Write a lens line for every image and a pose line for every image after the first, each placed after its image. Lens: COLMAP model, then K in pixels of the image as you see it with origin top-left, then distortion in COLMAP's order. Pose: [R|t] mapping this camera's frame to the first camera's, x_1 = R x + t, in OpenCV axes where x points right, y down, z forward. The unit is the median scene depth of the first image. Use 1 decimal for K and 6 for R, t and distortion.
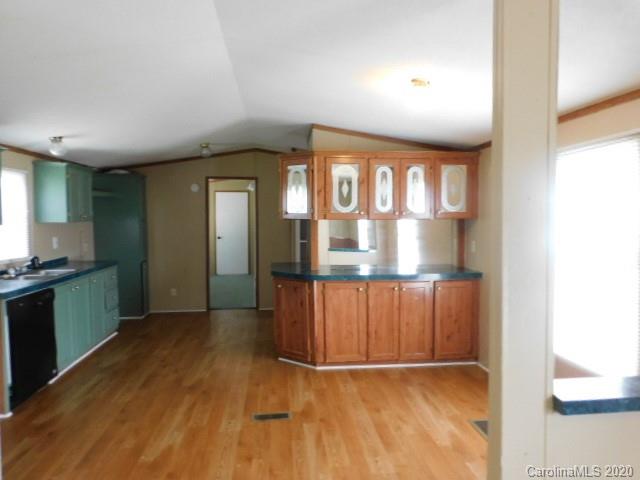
lens RADIAL K [[462.8, 0, 319.8], [0, 462.8, 234.2], [0, 0, 1]] dist [0.001180, -0.001141]
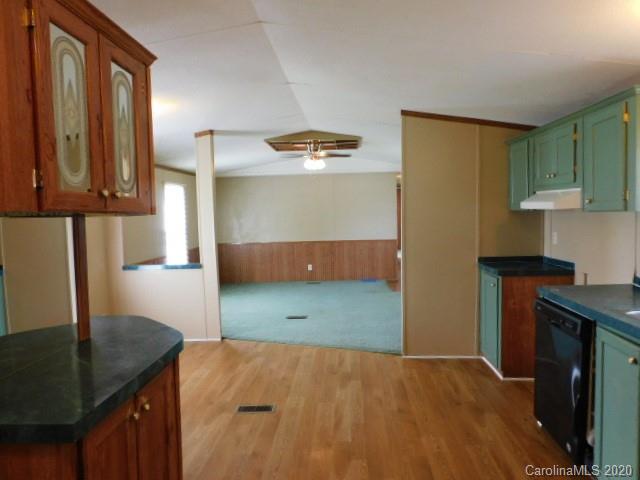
lens RADIAL K [[455.6, 0, 320.0], [0, 455.6, 240.0], [0, 0, 1]] dist [-0.004701, -0.004159]
pose [[-0.987726, 0.015373, 0.155437, -0.308370], [0.031184, 0.994519, 0.099796, -0.047944], [-0.153051, 0.103418, -0.982792, 1.465084]]
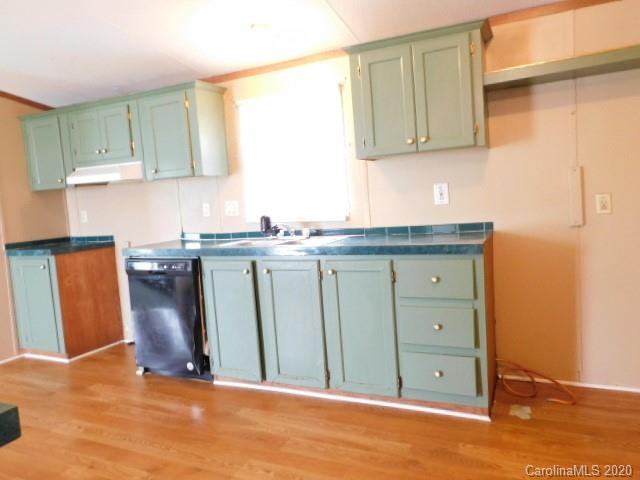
lens RADIAL K [[457.4, 0, 320.0], [0, 457.4, 240.0], [0, 0, 1]] dist [-0.003951, 0.000355]
pose [[-0.504681, 0.115926, -0.855487, -0.054194], [0.031356, 0.992751, 0.116029, 0.007577], [0.862736, 0.031733, -0.504658, 1.406569]]
